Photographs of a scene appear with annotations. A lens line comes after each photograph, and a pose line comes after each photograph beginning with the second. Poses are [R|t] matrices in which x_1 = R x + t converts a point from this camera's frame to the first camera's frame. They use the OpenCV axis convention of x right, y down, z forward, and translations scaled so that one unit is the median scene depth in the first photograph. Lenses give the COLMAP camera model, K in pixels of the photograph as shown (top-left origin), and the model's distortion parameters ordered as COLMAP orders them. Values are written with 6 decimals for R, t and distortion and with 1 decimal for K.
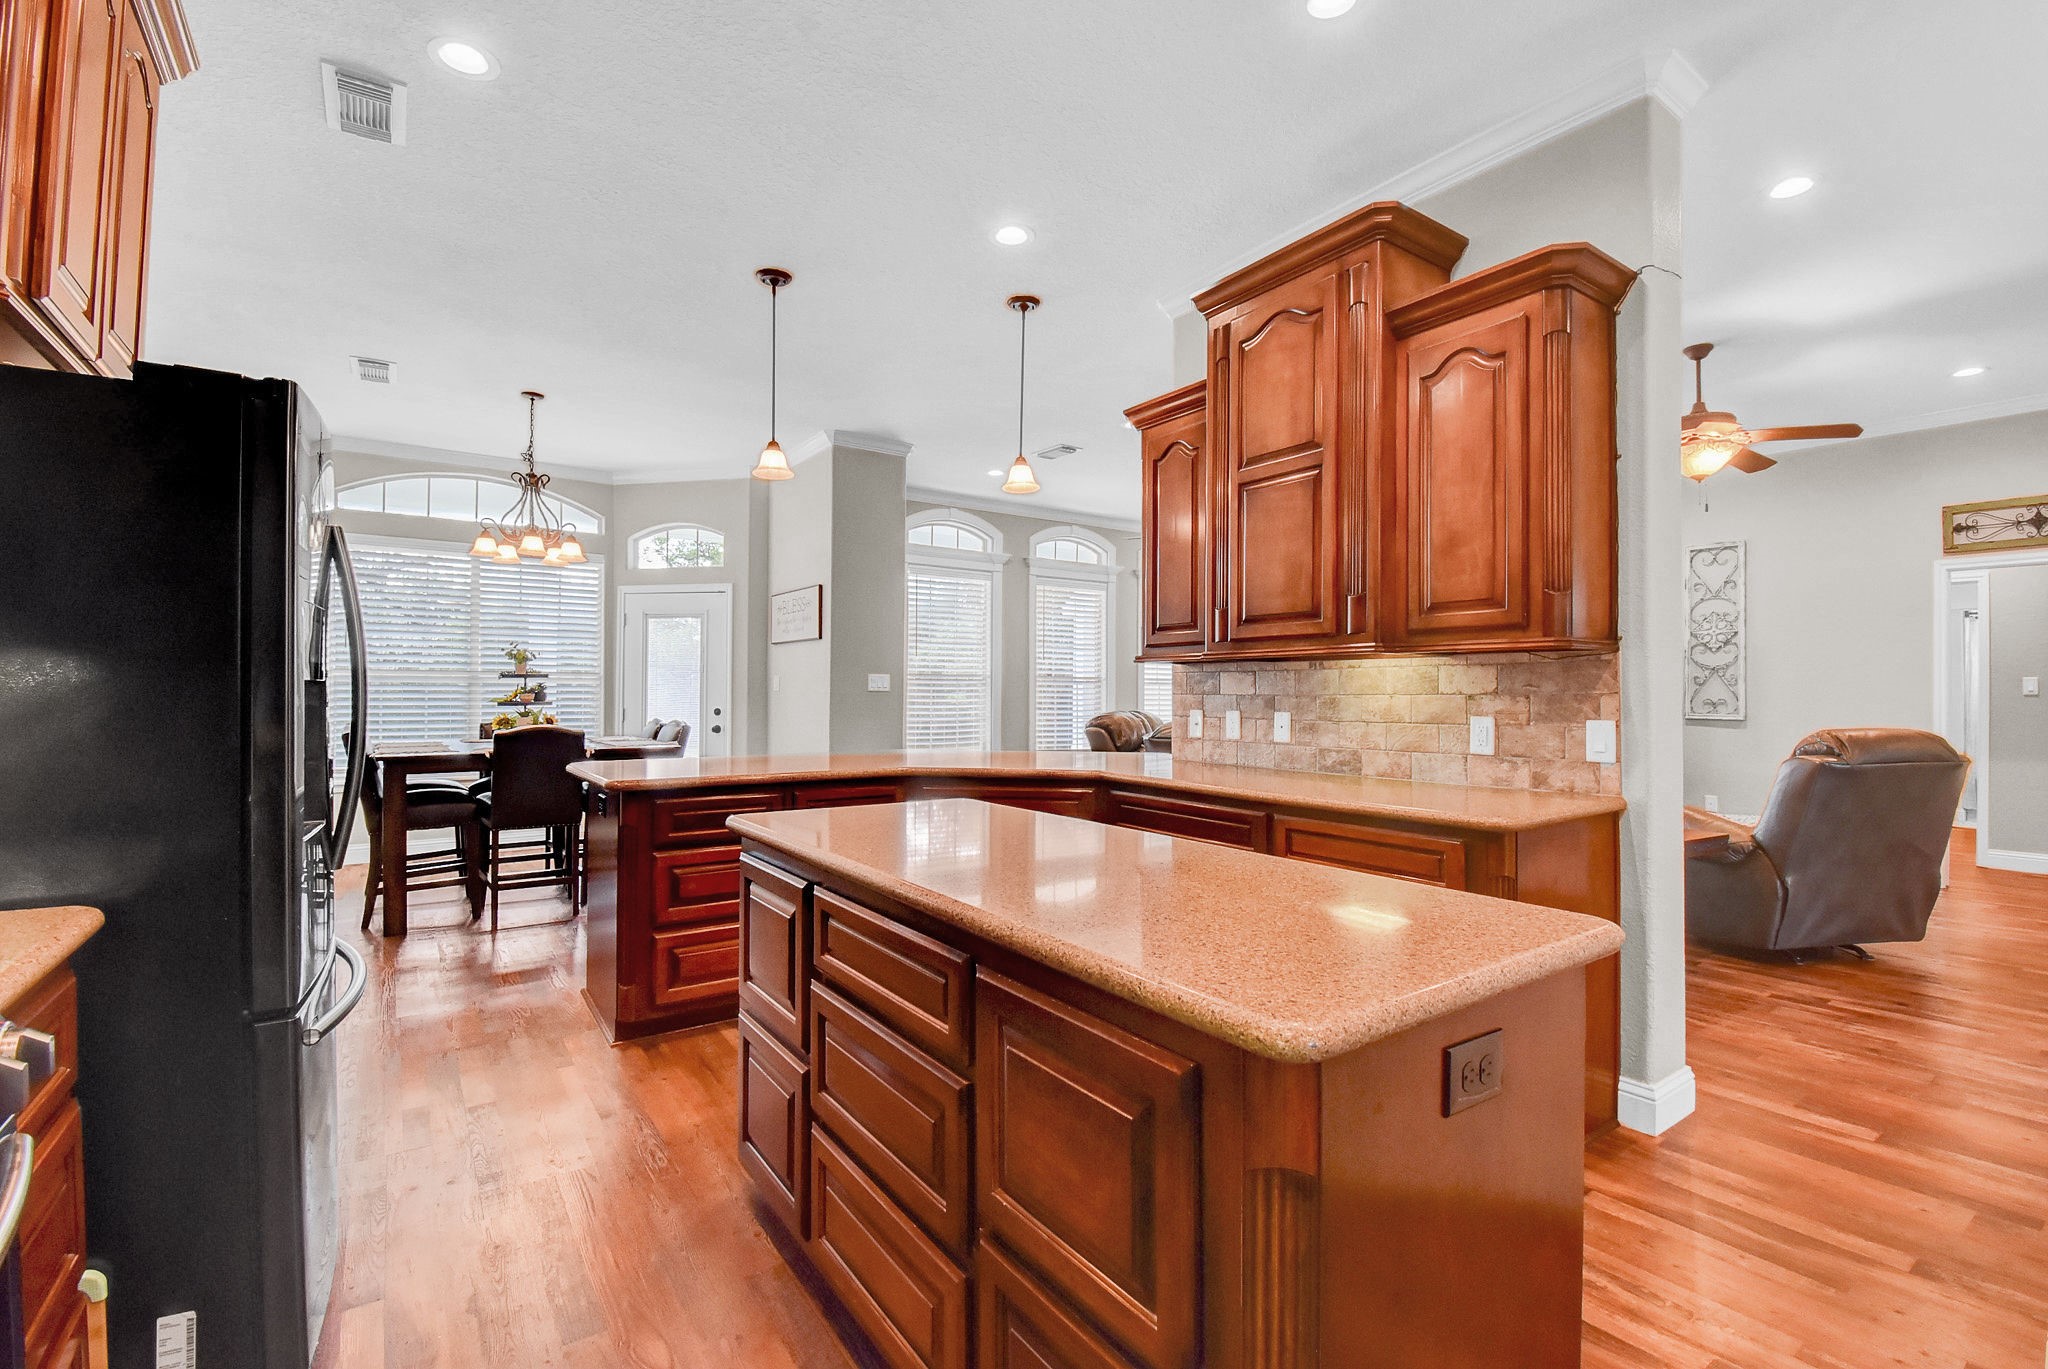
lens RADIAL K [[890.1, 0, 1016.6], [0, 890.1, 681.6], [0, 0, 1]] dist [0.026747, -0.018611]
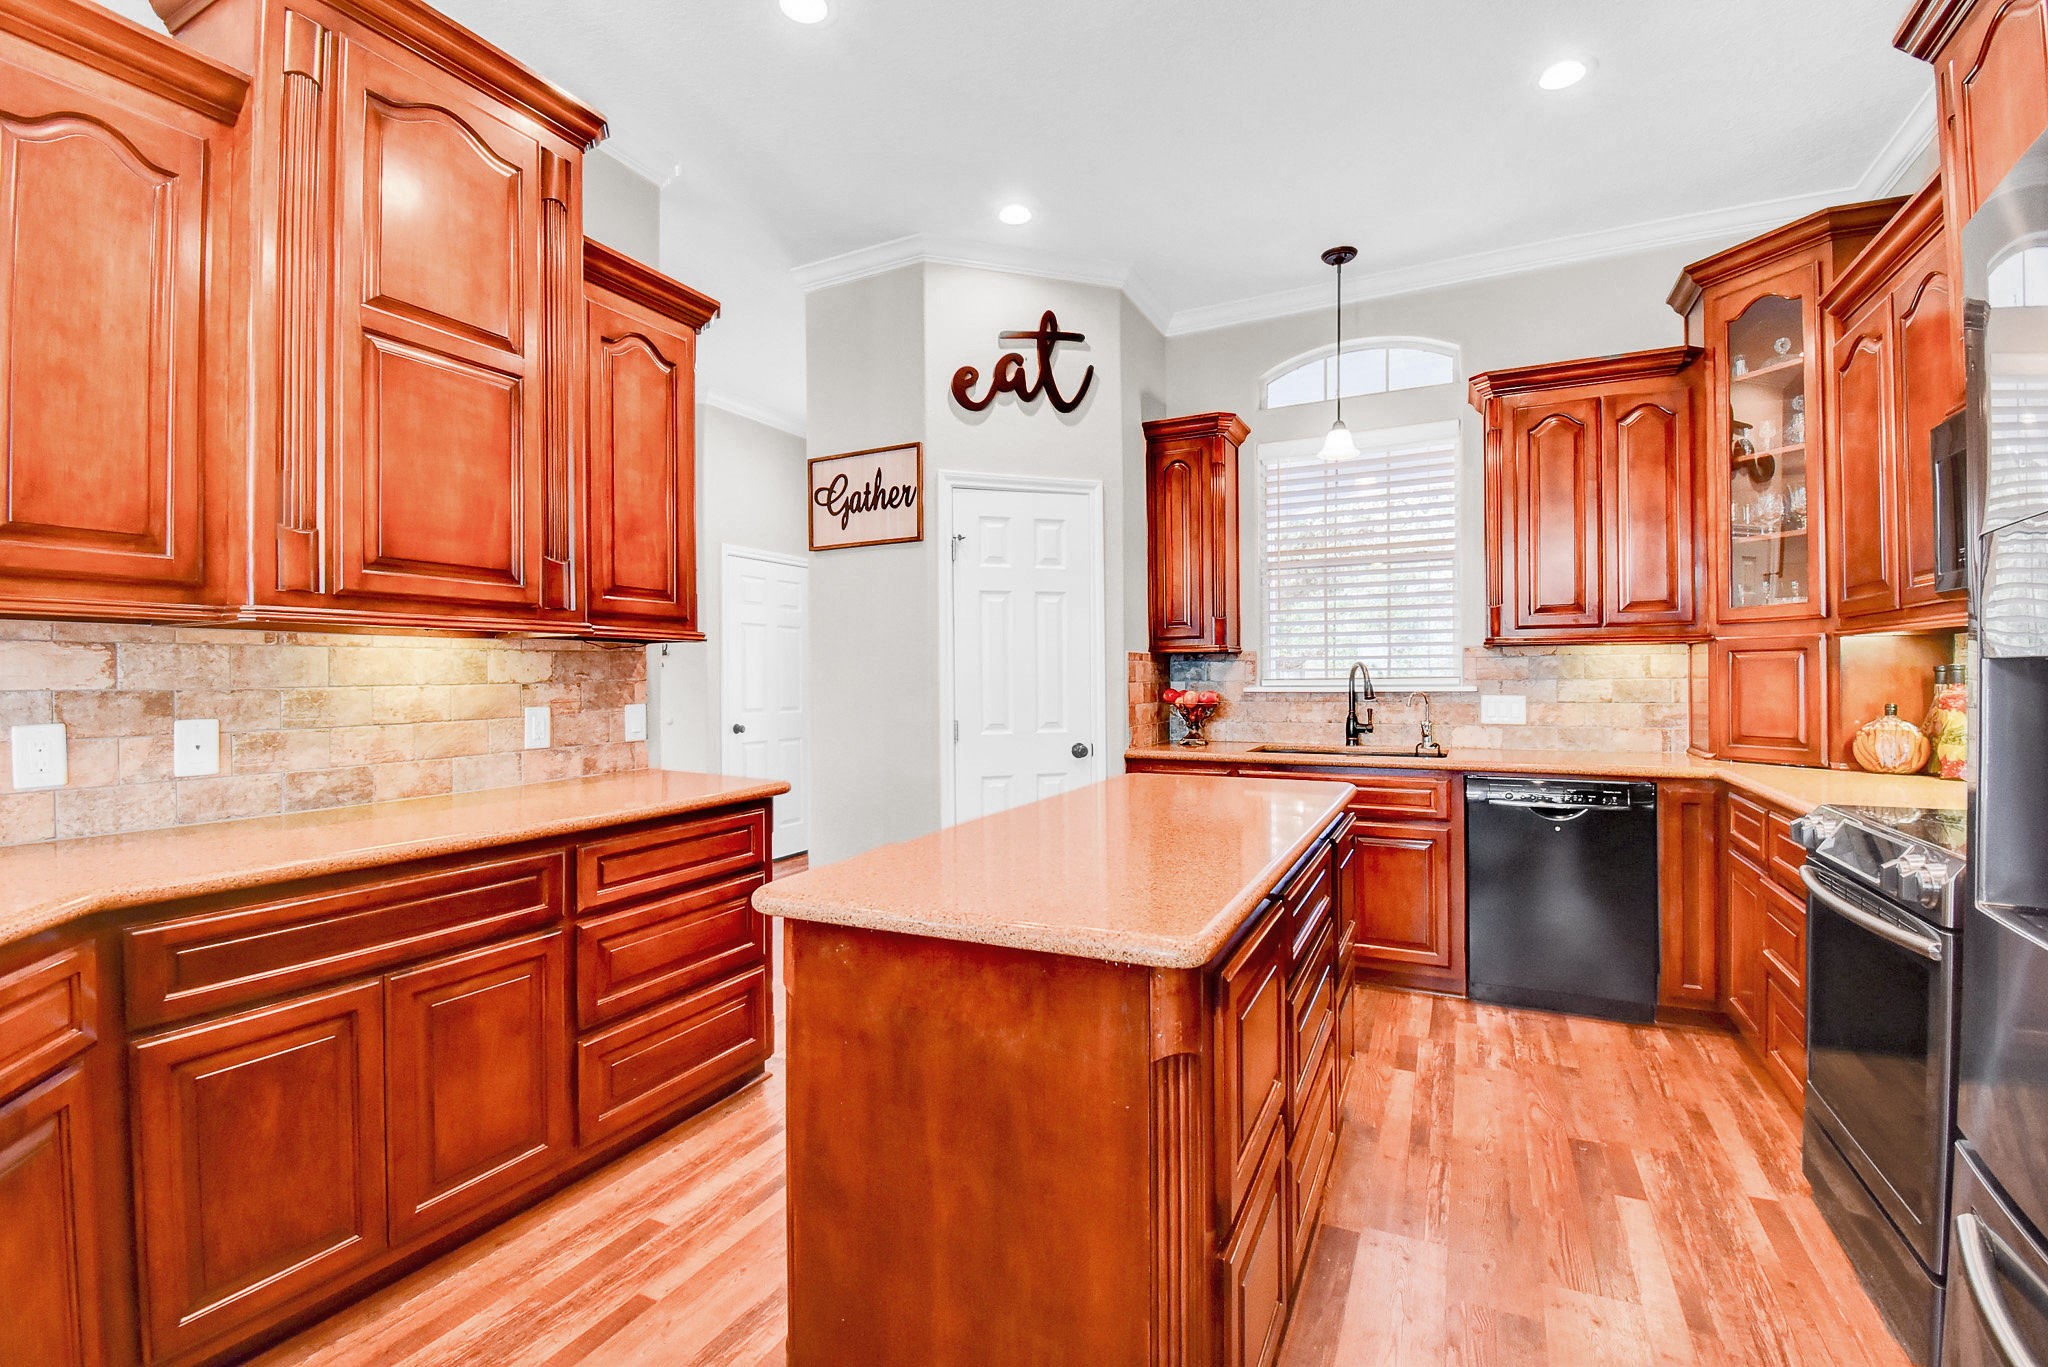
lens RADIAL K [[894.7, 0, 1037.1], [0, 894.7, 679.4], [0, 0, 1]] dist [0.017411, -0.027344]
pose [[-0.502277, -0.001591, 0.864706, -0.446650], [-0.004584, 0.999989, -0.000822, 0.007569], [-0.864695, -0.004376, -0.502278, 0.852541]]
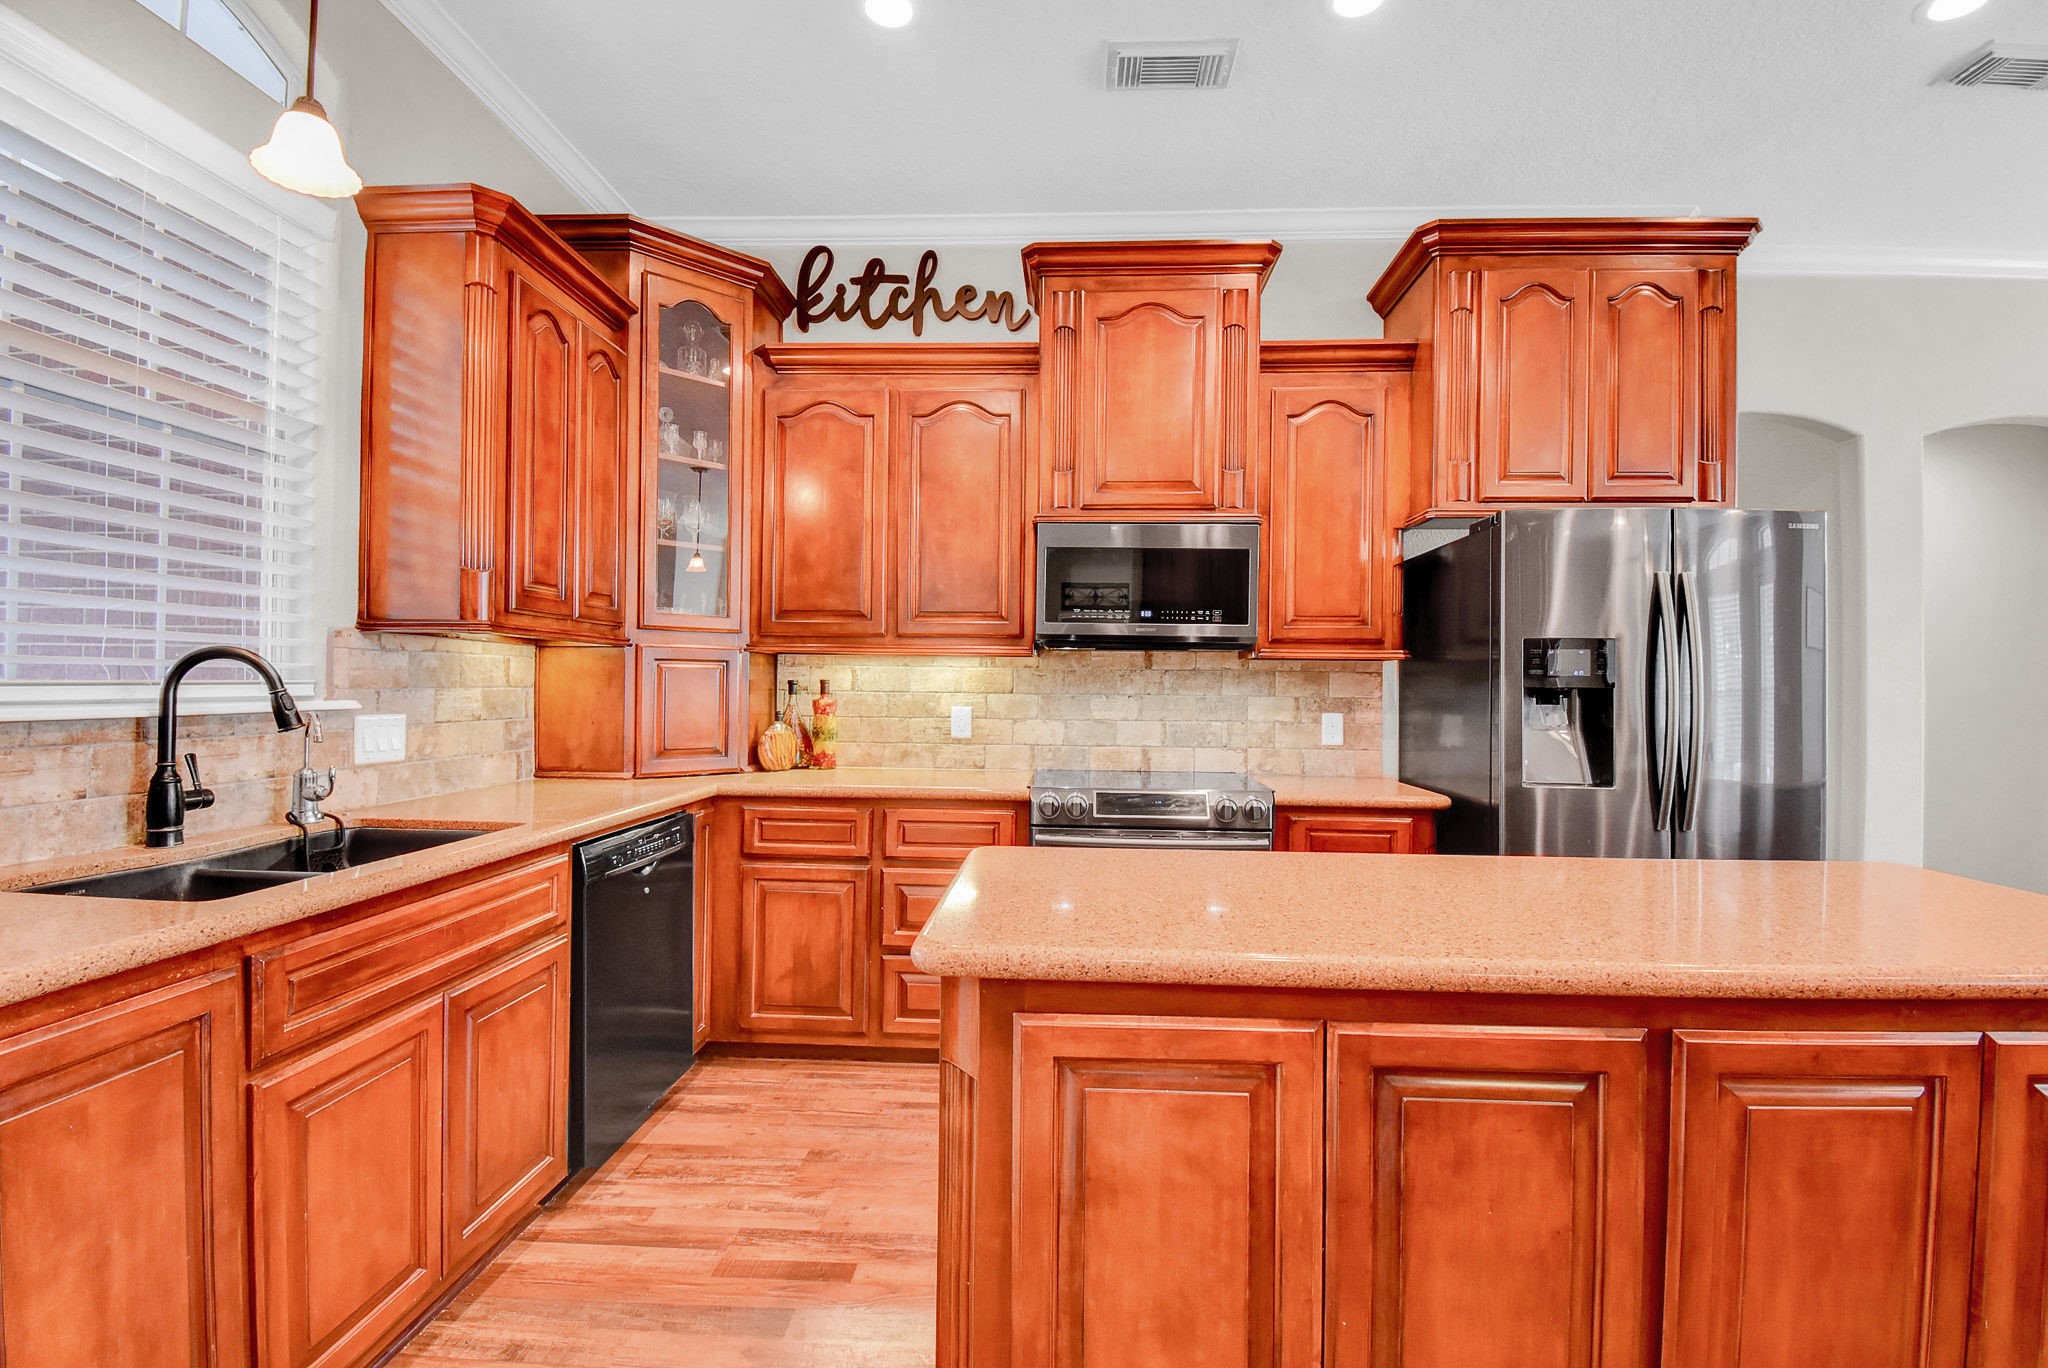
lens RADIAL K [[894.7, 0, 1037.1], [0, 894.7, 679.9], [0, 0, 1]] dist [0.017411, -0.027344]
pose [[-0.595810, -0.016579, -0.802955, 0.453238], [-0.004772, 0.999842, -0.017103, 0.007317], [0.803111, -0.006358, -0.595795, 0.577893]]
